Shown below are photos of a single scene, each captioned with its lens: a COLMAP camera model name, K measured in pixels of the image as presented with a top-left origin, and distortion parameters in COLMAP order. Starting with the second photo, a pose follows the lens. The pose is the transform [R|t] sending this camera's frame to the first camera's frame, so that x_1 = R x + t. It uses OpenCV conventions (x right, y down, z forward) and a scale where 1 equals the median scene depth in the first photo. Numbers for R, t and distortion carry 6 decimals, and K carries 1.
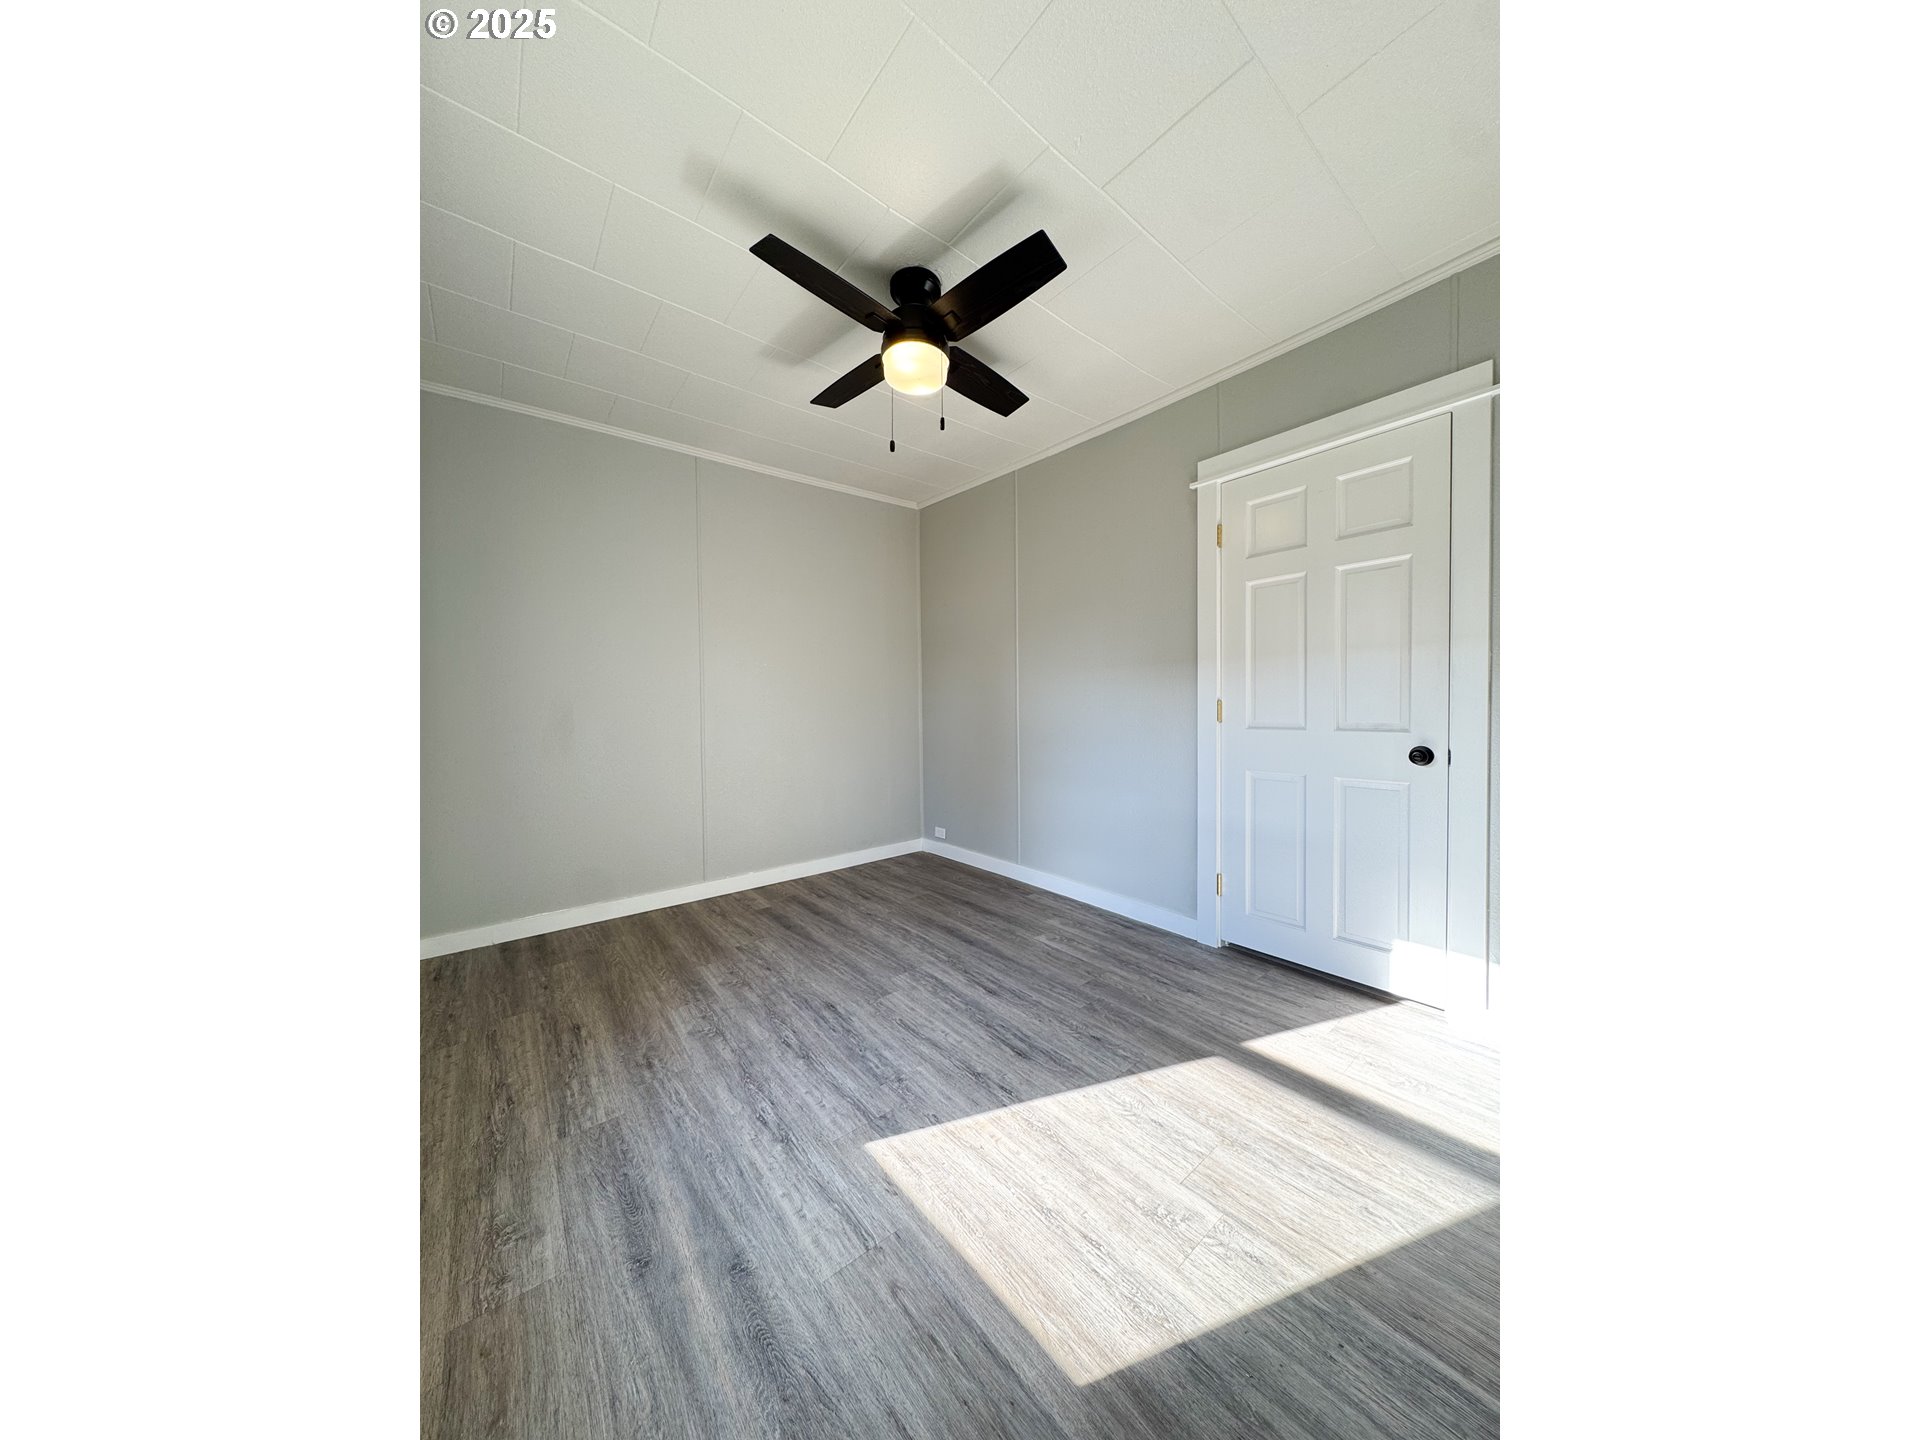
lens RADIAL K [[577.1, 0, 968.6], [0, 577.1, 712.5], [0, 0, 1]] dist [0.003301, 0.000022]
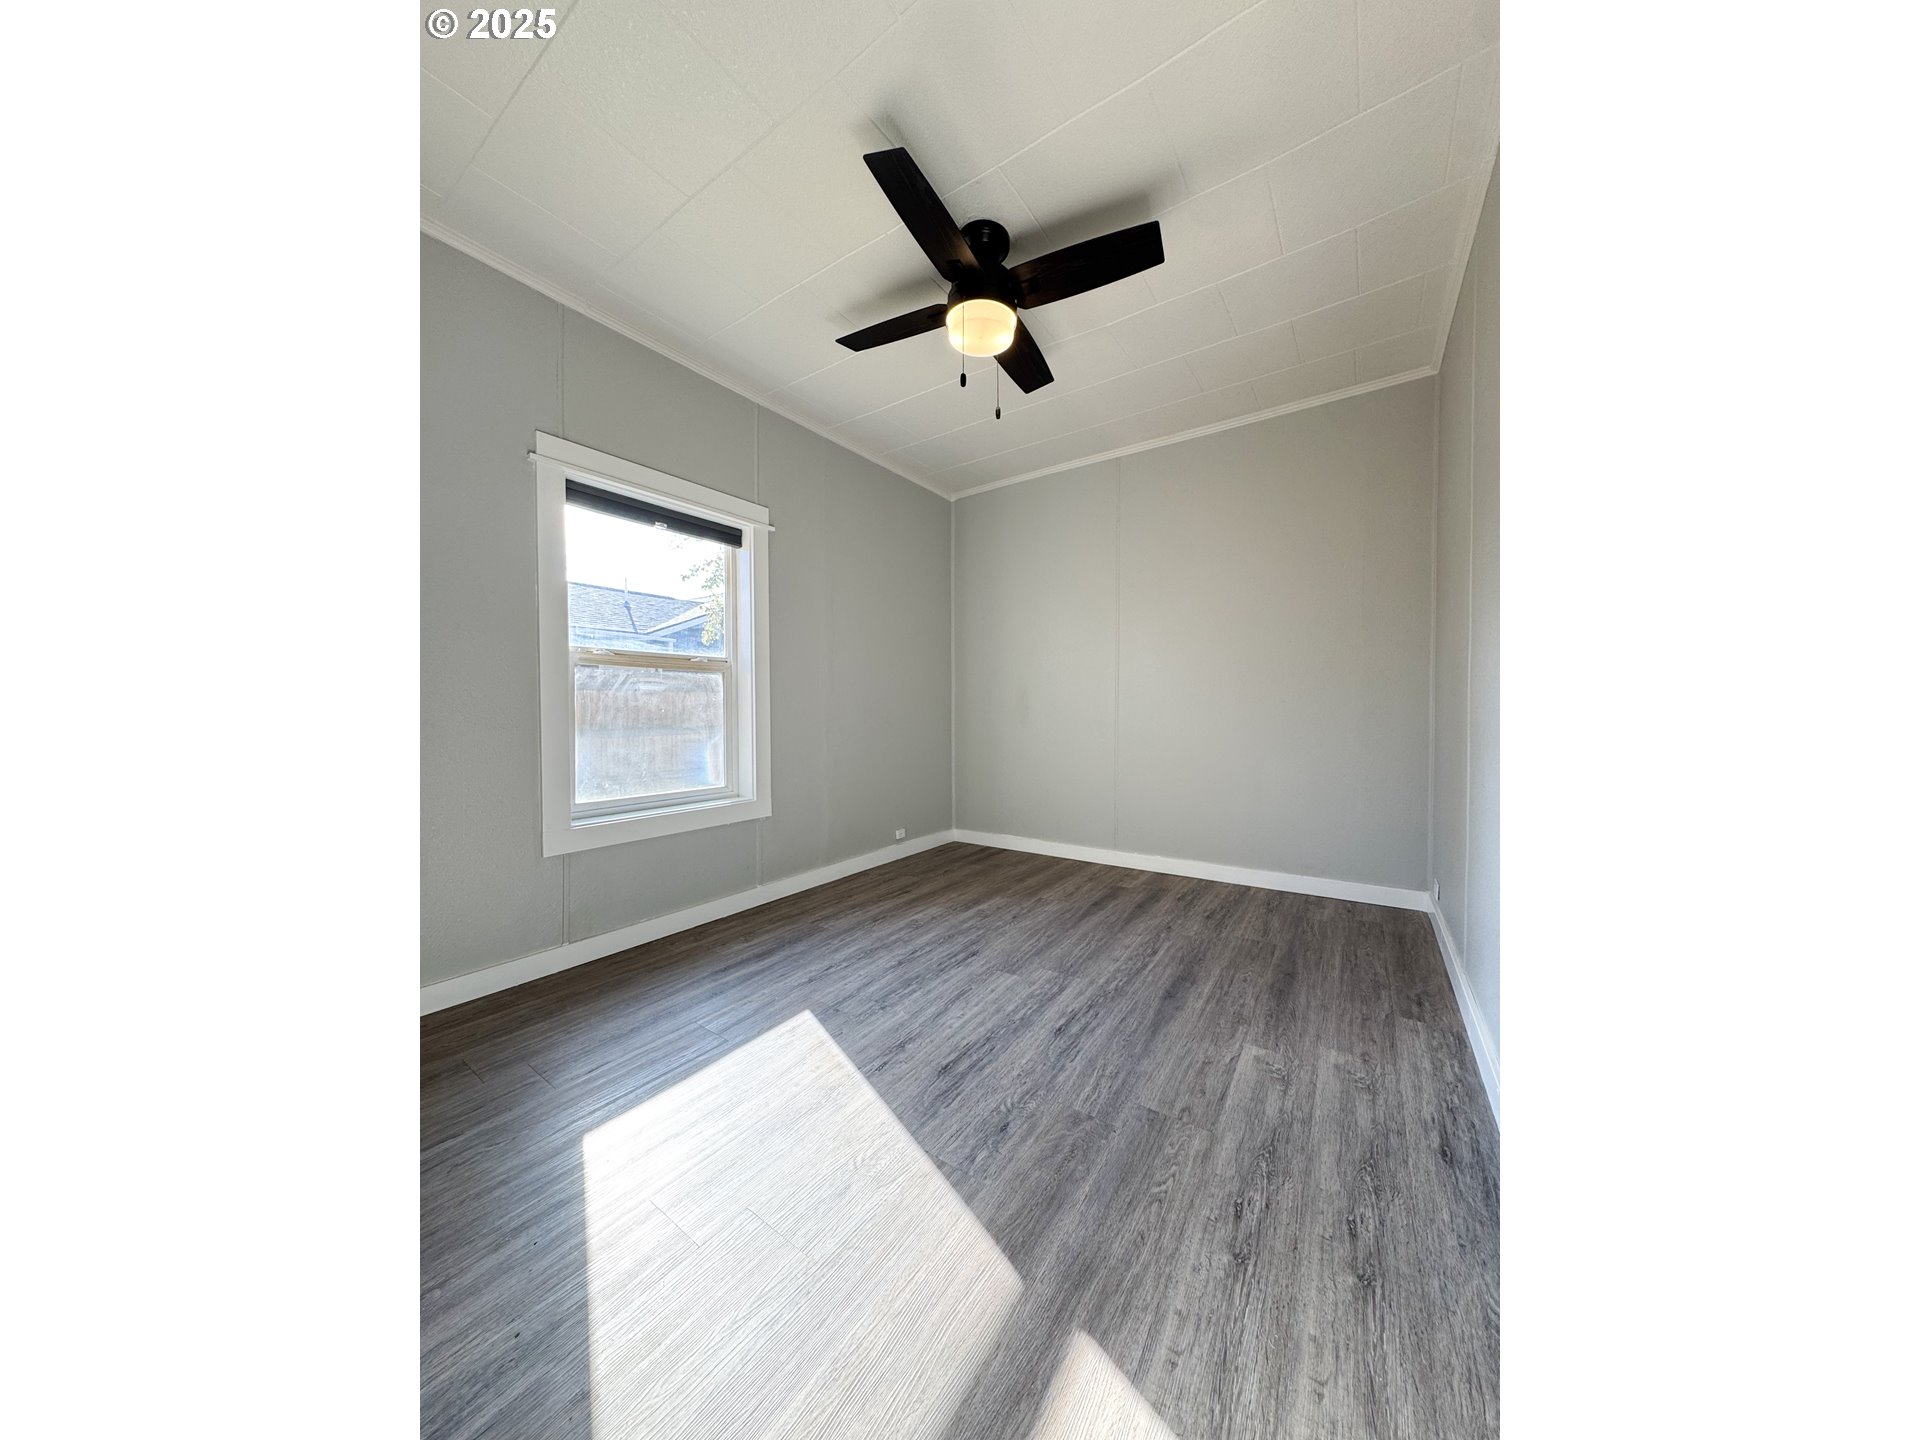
lens RADIAL K [[577.1, 0, 970.4], [0, 577.1, 705.3], [0, 0, 1]] dist [0.003301, 0.000022]
pose [[0.266730, 0.008274, -0.963736, 0.795763], [-0.006014, 0.999958, 0.006921, 0.015330], [0.963753, 0.003950, 0.266769, 0.655876]]
